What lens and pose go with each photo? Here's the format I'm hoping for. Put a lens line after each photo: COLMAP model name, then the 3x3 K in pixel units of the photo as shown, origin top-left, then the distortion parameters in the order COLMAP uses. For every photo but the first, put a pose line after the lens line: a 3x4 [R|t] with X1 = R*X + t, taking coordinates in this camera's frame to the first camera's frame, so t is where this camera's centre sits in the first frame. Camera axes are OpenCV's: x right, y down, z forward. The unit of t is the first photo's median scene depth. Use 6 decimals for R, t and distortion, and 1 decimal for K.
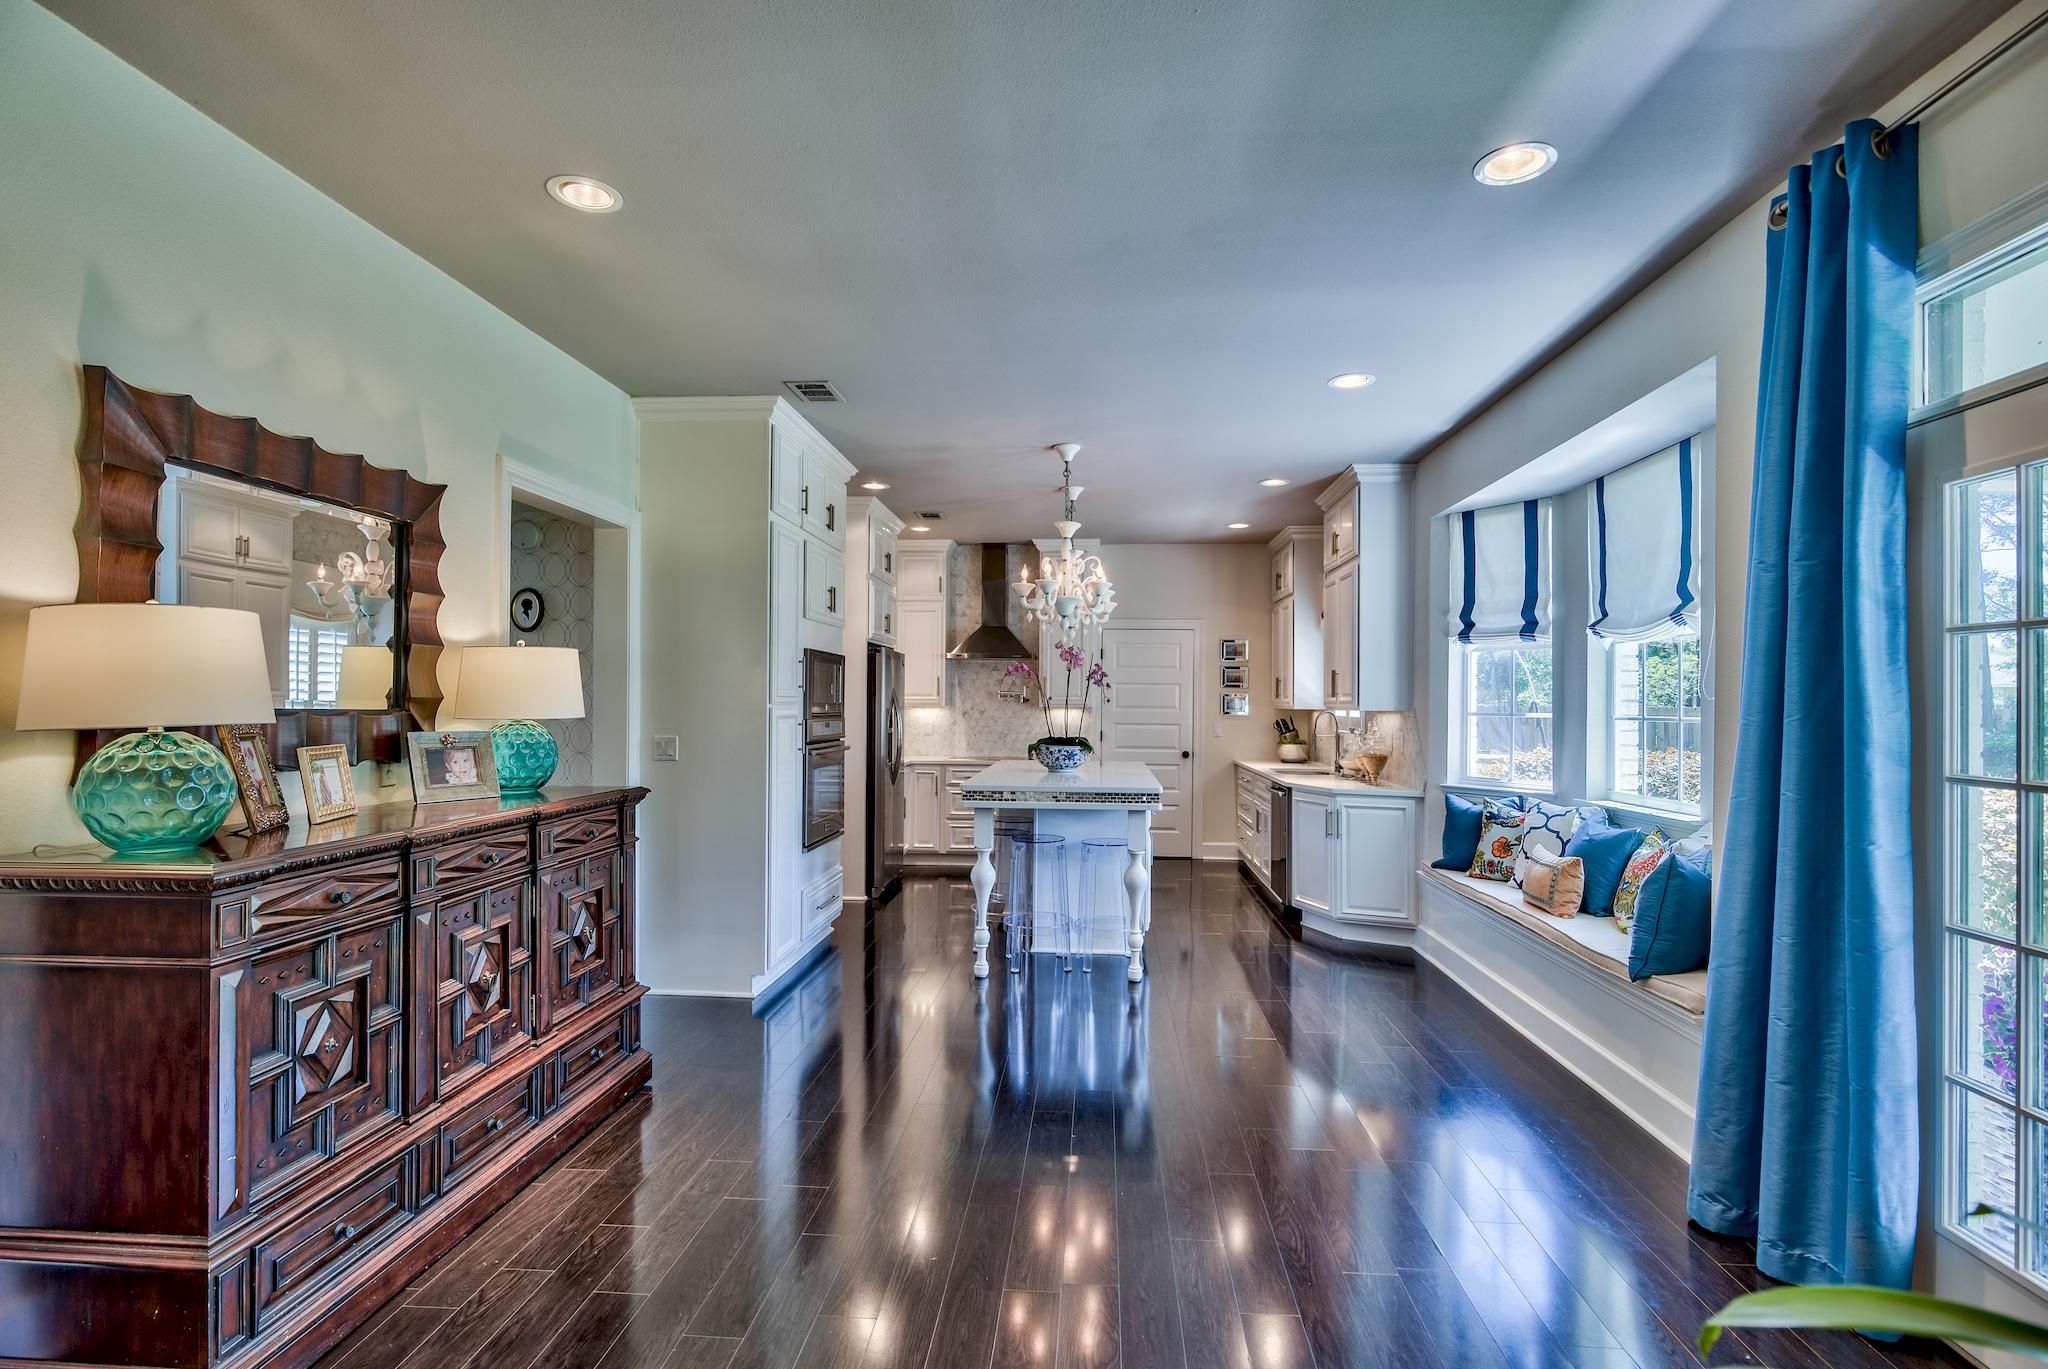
lens RADIAL K [[996.9, 0, 1022.0], [0, 996.9, 692.6], [0, 0, 1]] dist [-0.003642, -0.000267]
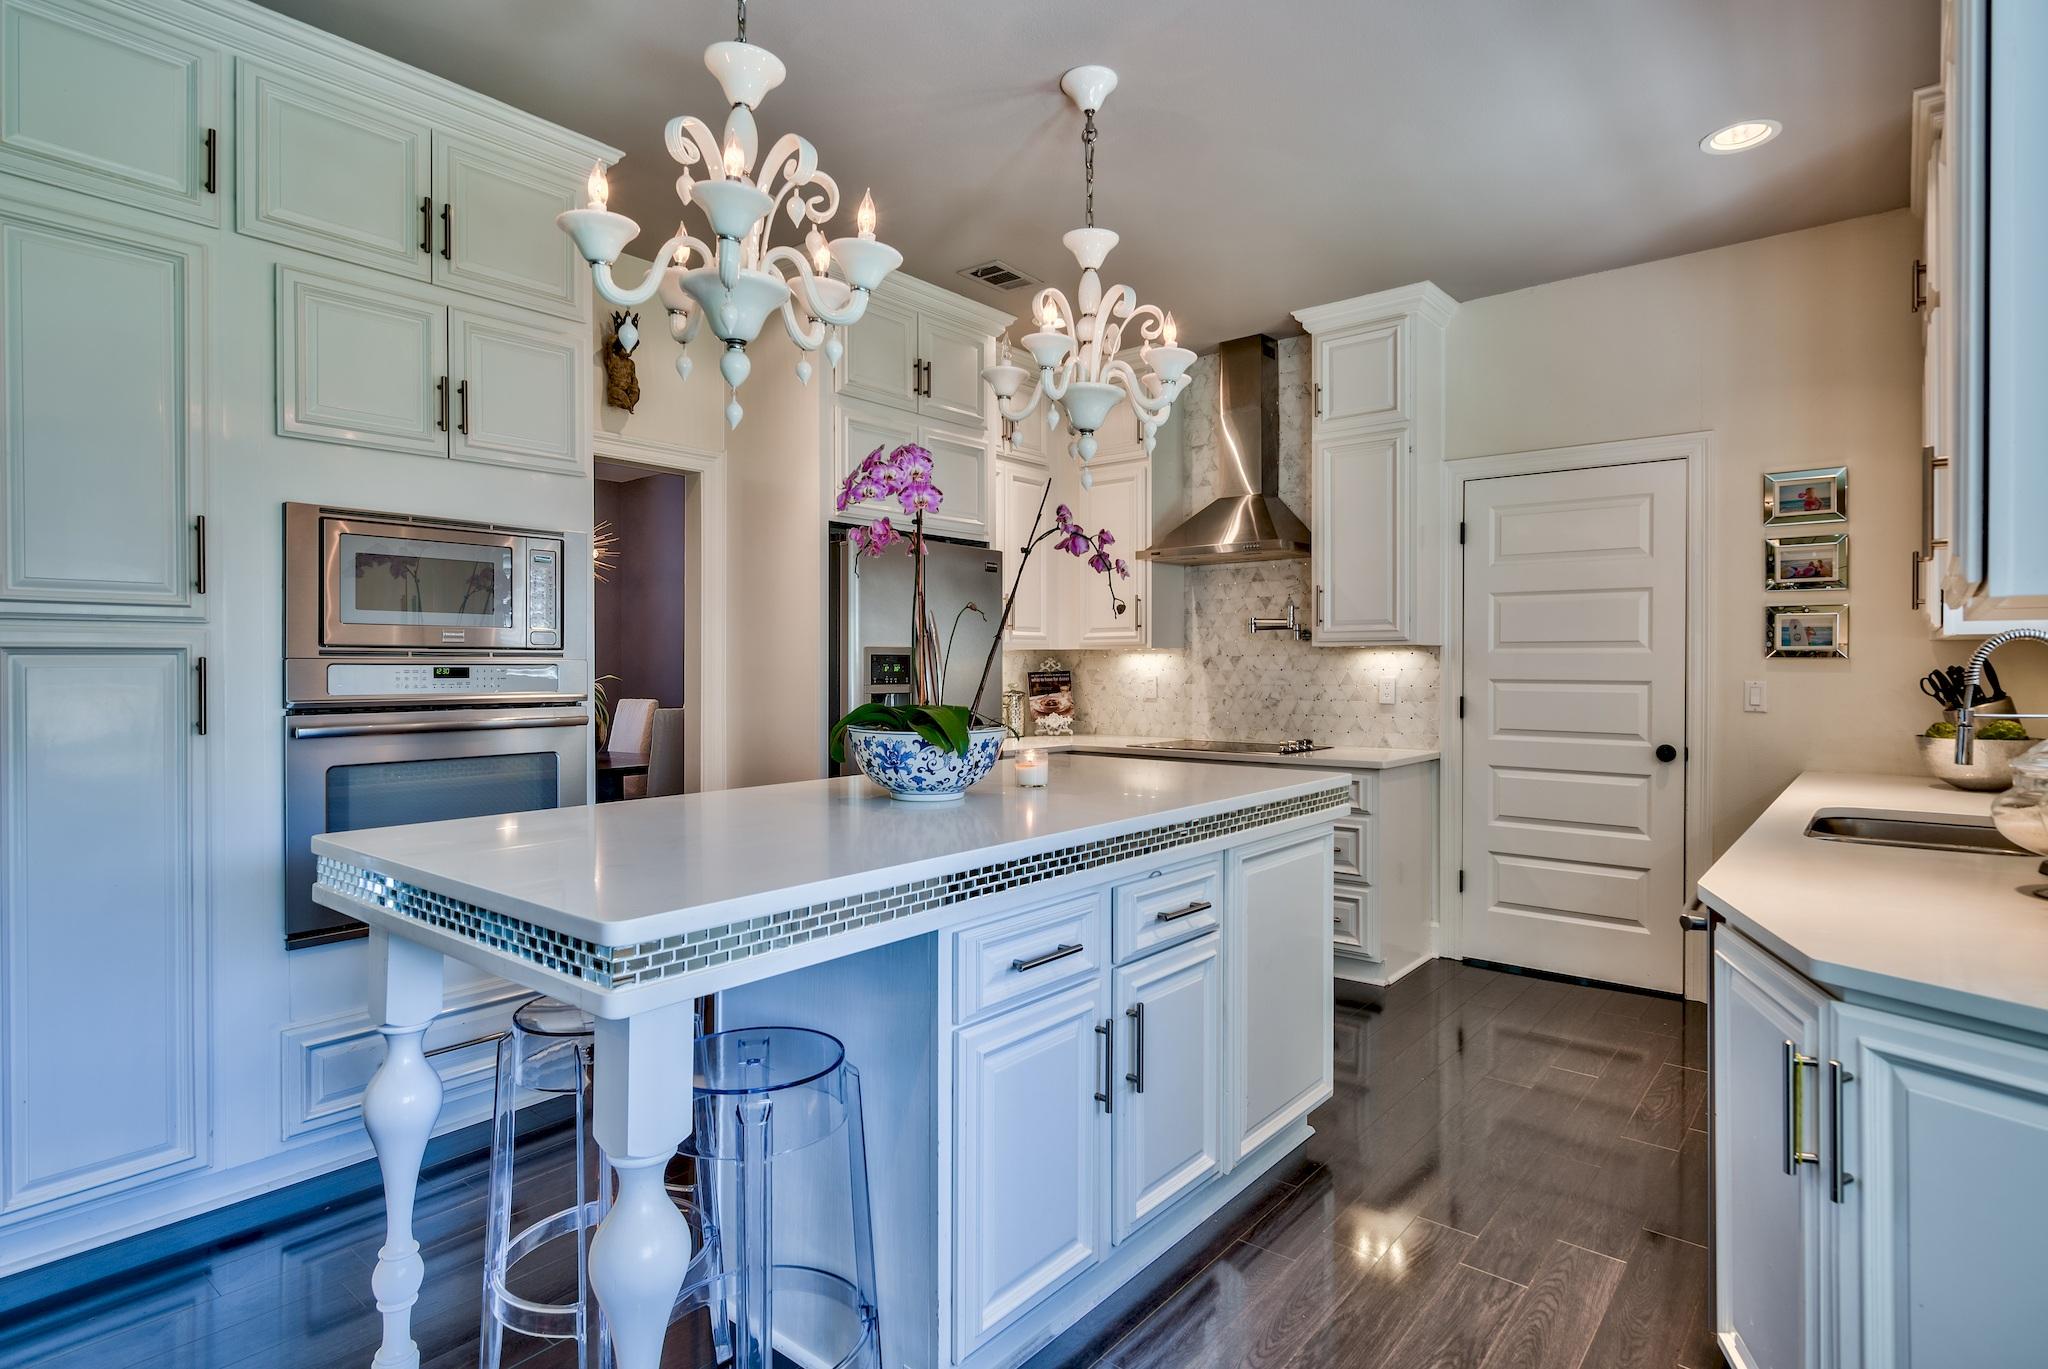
lens RADIAL K [[1066.0, 0, 1020.2], [0, 1066.0, 662.4], [0, 0, 1]] dist [0.004374, 0.000186]
pose [[0.819744, -0.009483, -0.572651, 0.269284], [0.013072, 0.999912, 0.002154, 0.025696], [0.572580, -0.009252, 0.819796, 0.633630]]
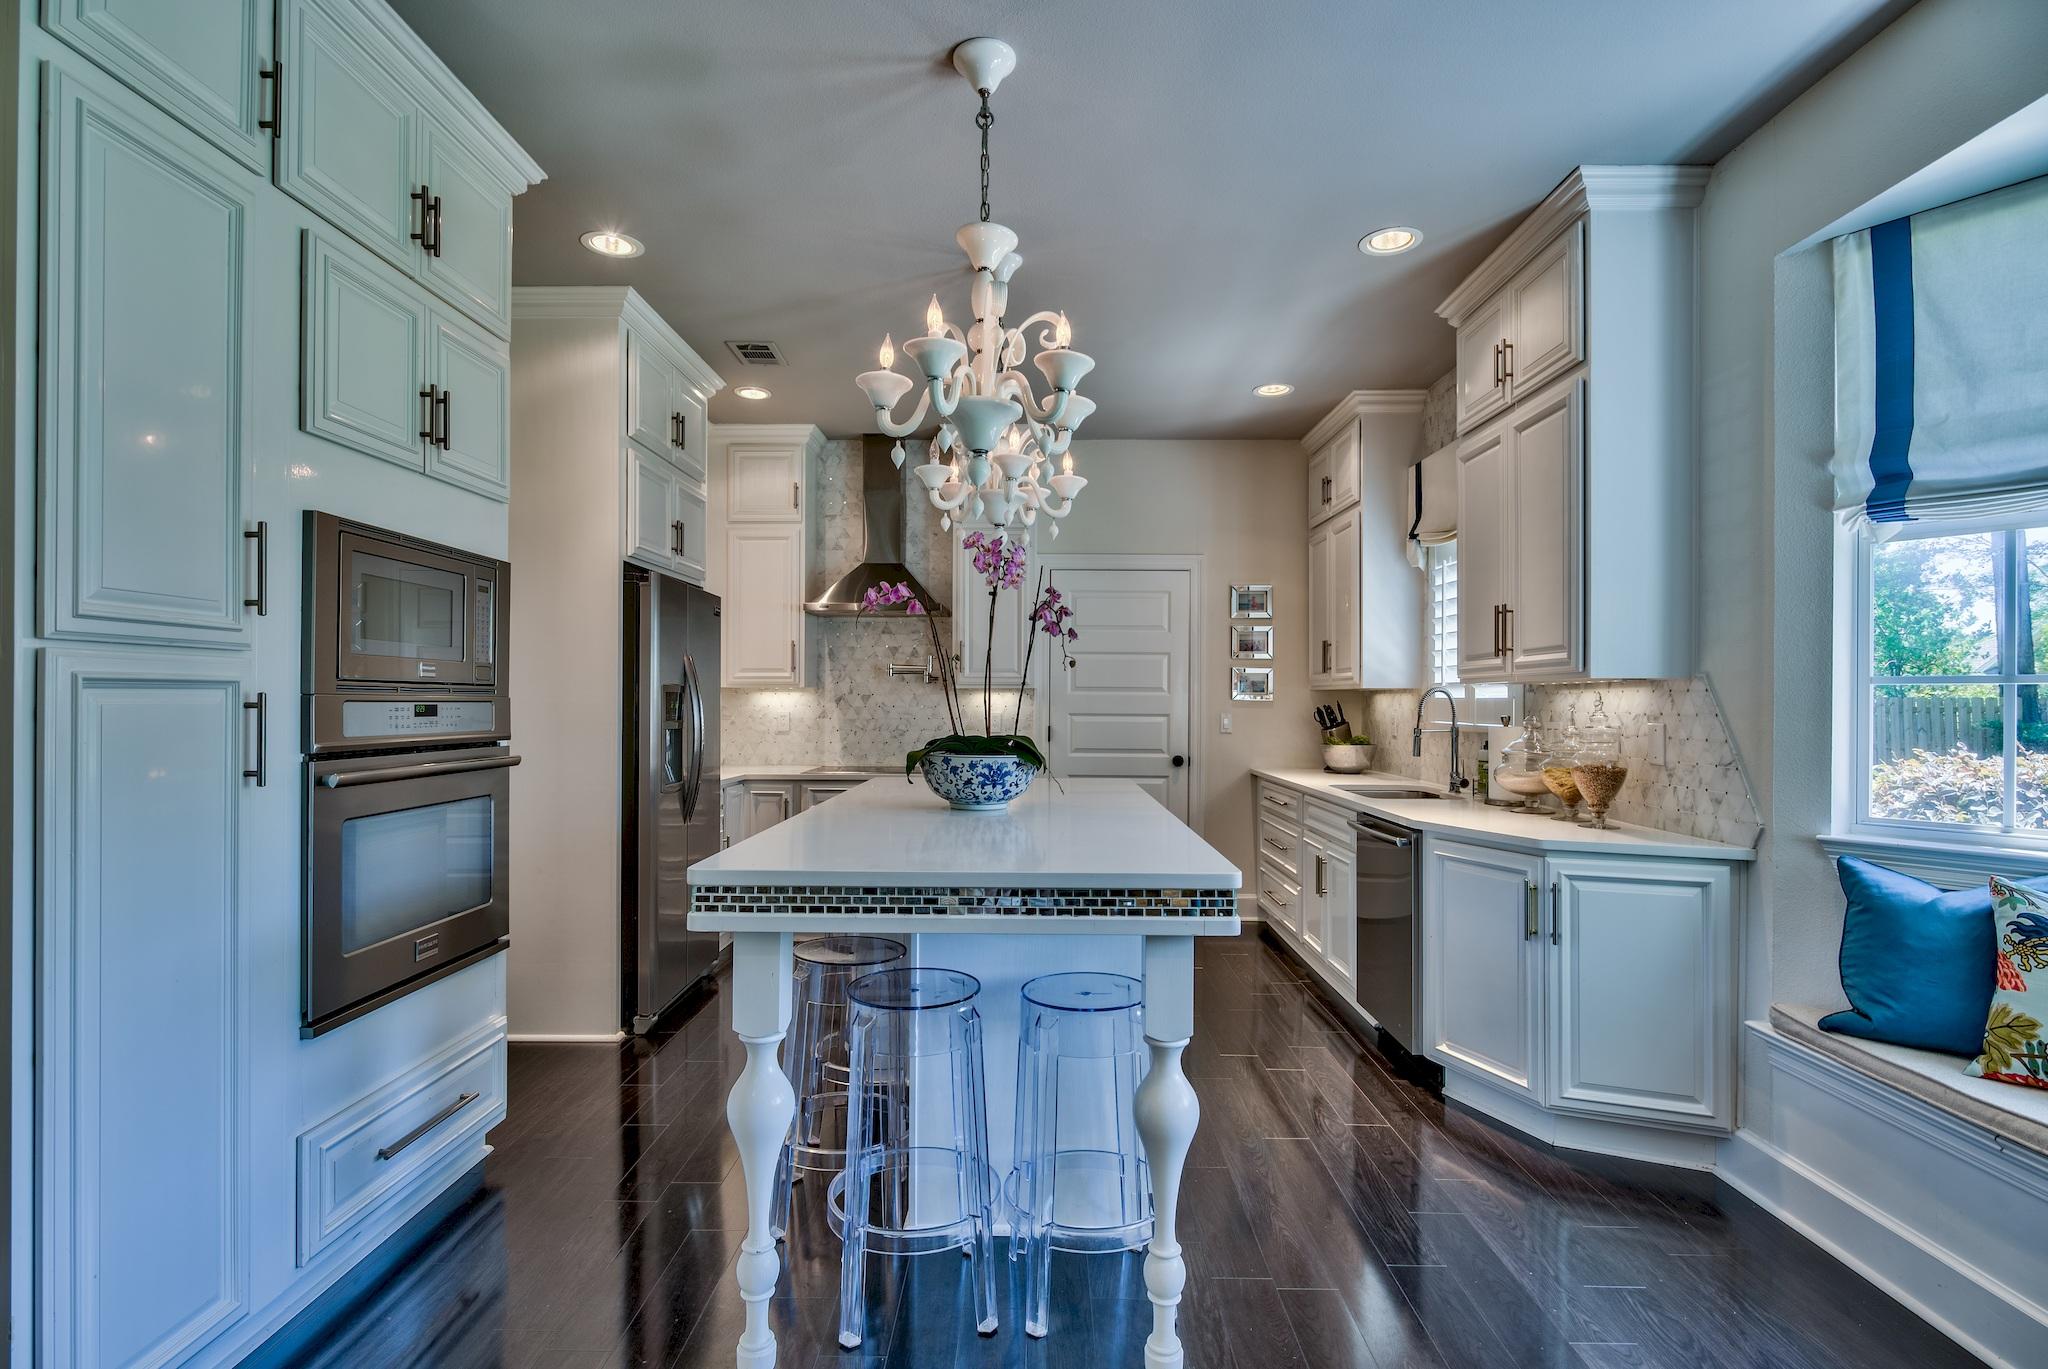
lens RADIAL K [[996.9, 0, 1022.0], [0, 996.9, 692.6], [0, 0, 1]] dist [-0.003642, -0.000267]
pose [[0.997983, -0.002856, 0.063413, 0.027847], [0.002710, 0.999993, 0.002401, 0.020903], [-0.063420, -0.002224, 0.997984, 0.478043]]
